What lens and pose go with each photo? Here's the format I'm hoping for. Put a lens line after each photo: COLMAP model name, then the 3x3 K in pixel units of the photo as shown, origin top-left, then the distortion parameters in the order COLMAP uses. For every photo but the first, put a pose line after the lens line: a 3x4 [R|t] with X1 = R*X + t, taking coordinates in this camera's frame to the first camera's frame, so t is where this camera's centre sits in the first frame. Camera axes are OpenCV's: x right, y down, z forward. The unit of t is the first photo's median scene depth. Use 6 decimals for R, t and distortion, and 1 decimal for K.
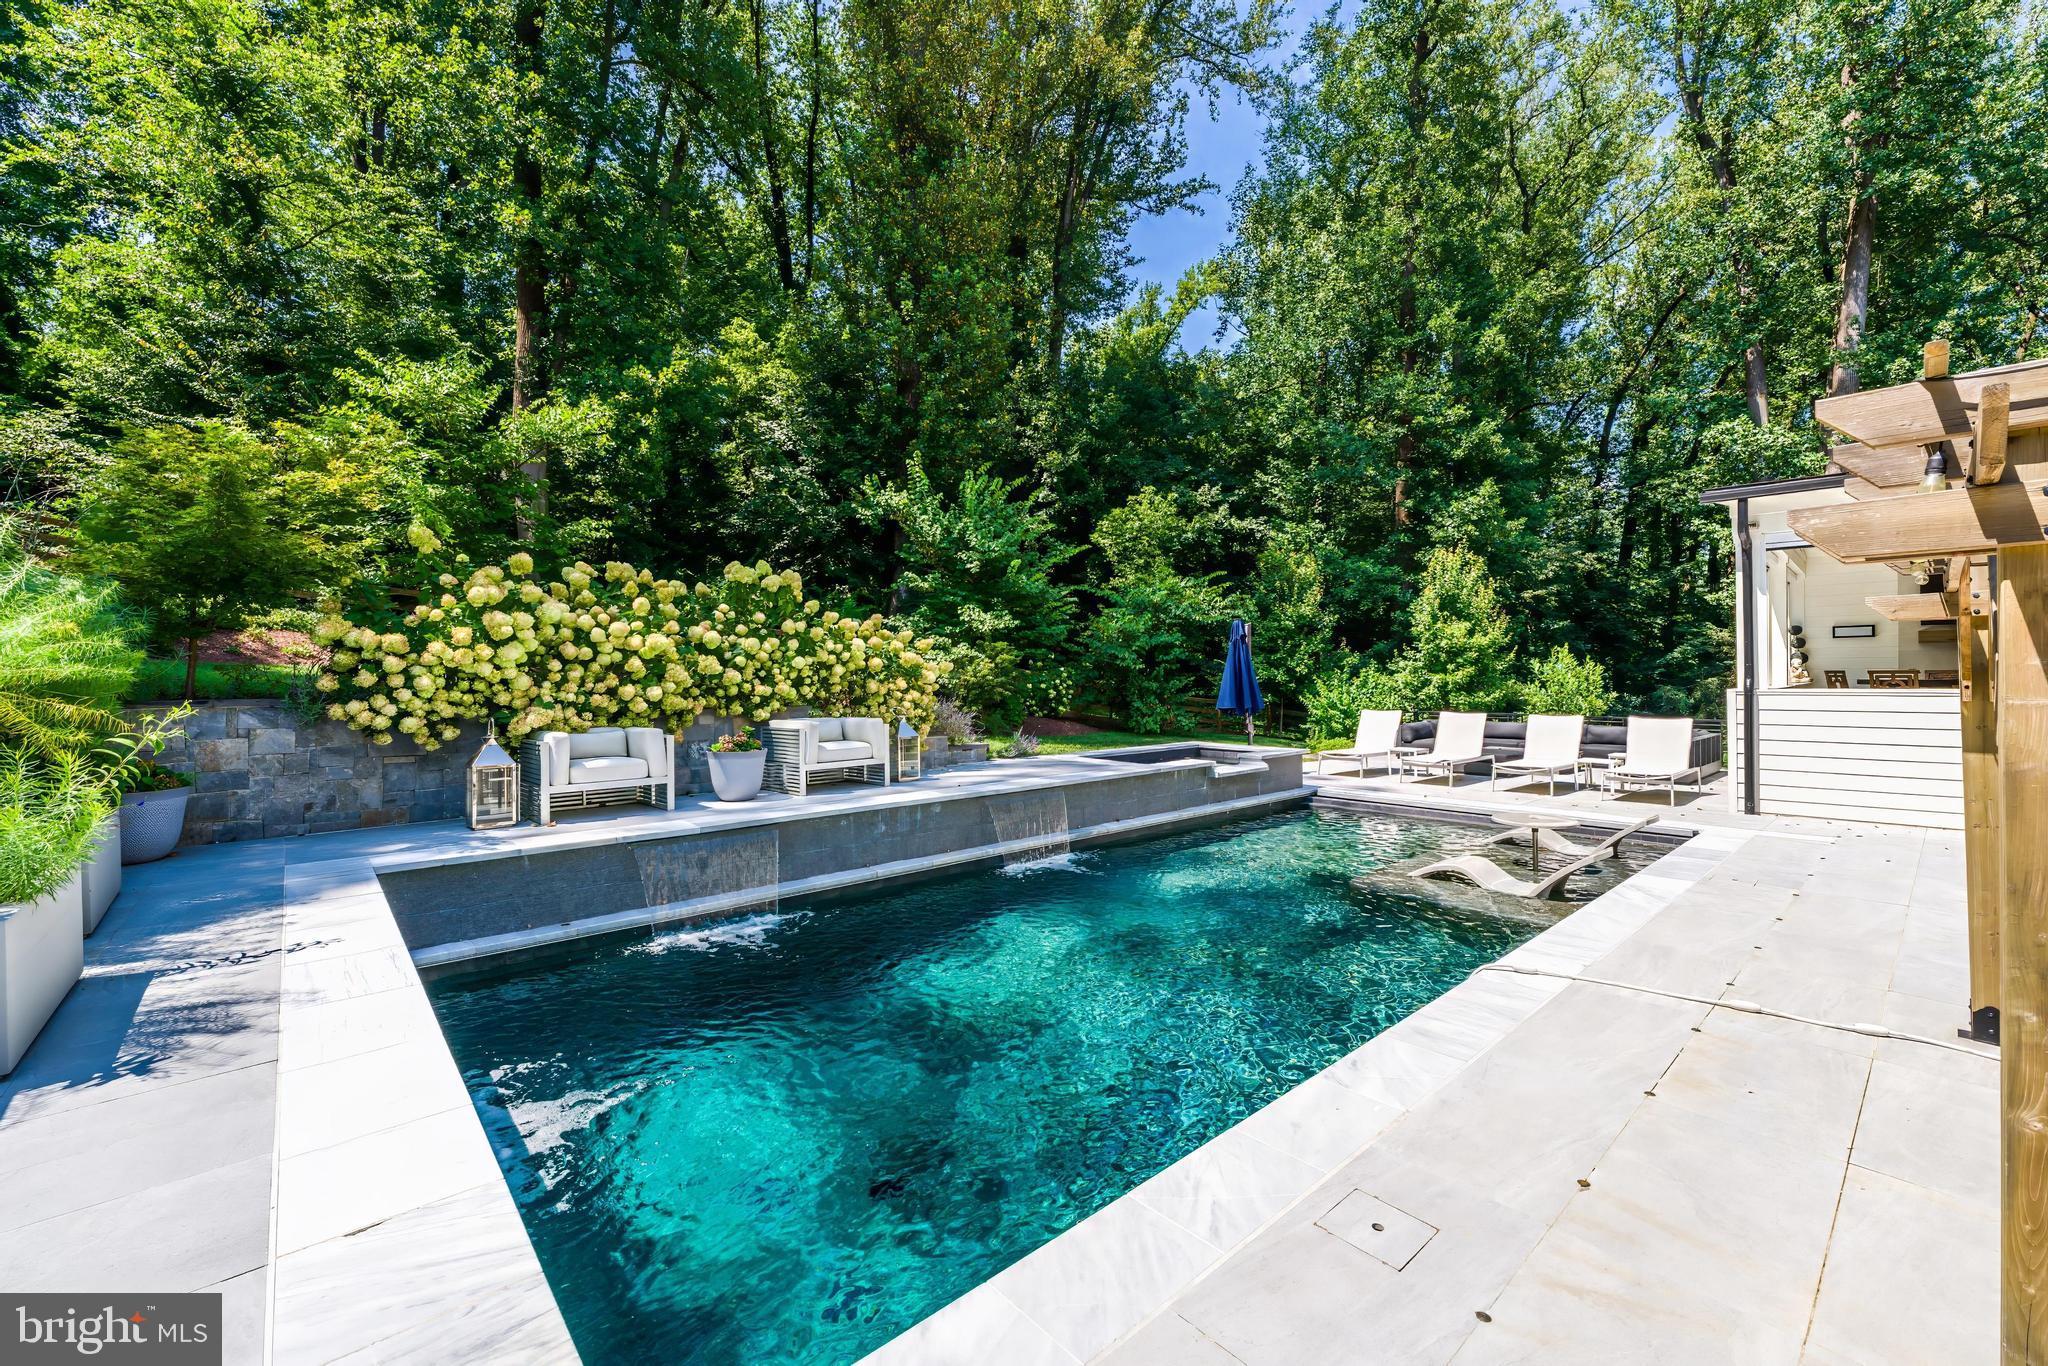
lens RADIAL K [[839.1, 0, 1029.5], [0, 839.1, 674.9], [0, 0, 1]] dist [-0.000064, -0.000146]
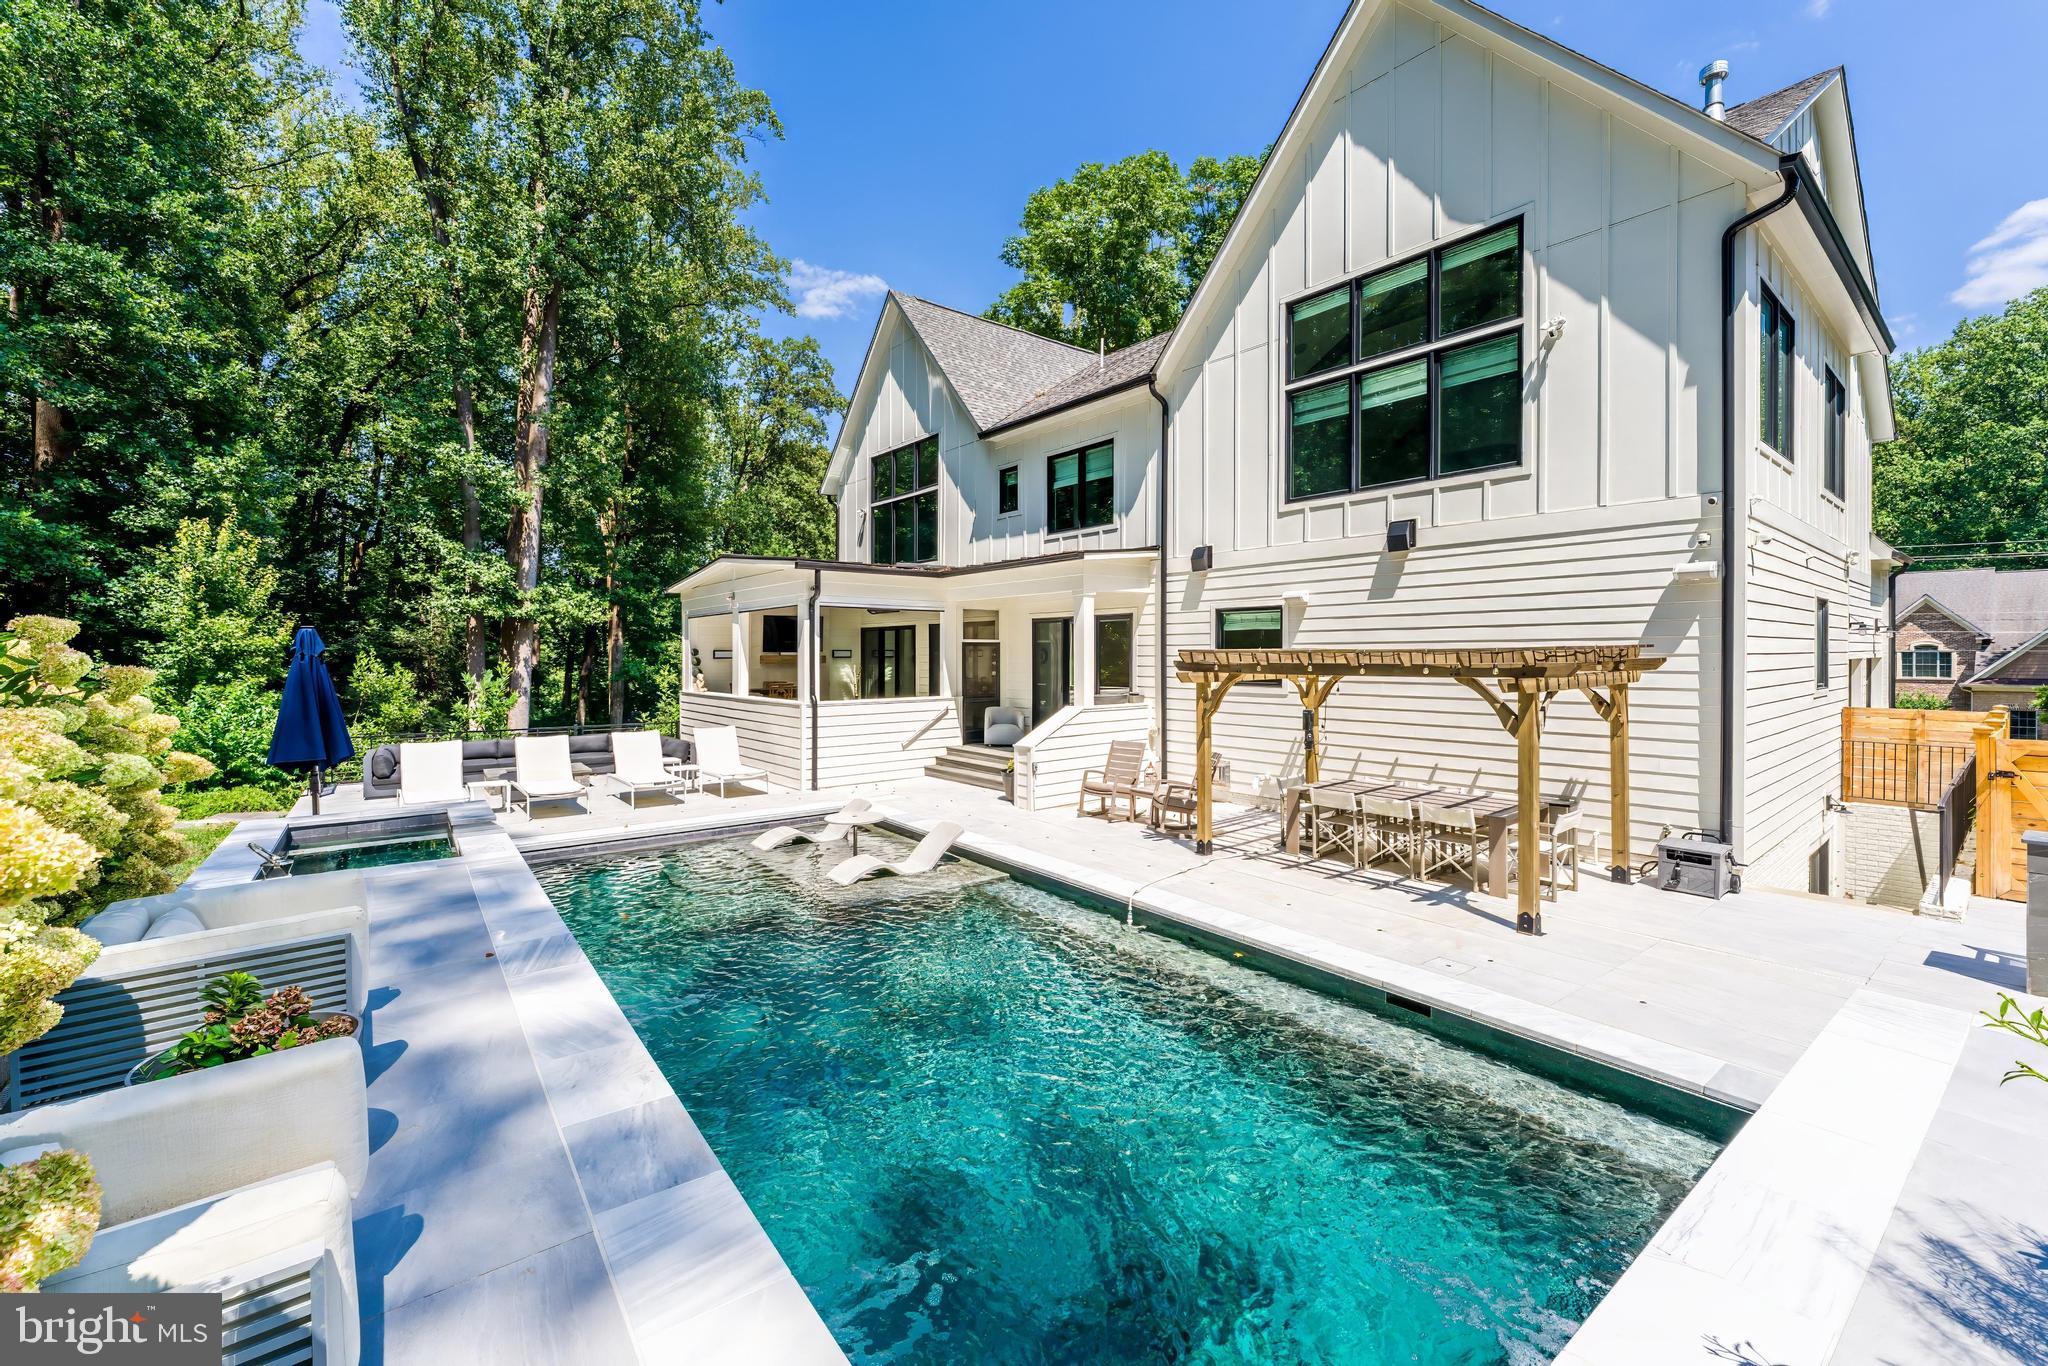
lens RADIAL K [[827.7, 0, 1032.5], [0, 827.7, 662.7], [0, 0, 1]] dist [-0.000302, -0.000387]
pose [[0.072027, 0.001025, 0.997402, -0.250420], [0.000117, 0.999999, -0.001036, -0.024284], [-0.997403, 0.000191, 0.072027, 0.251499]]
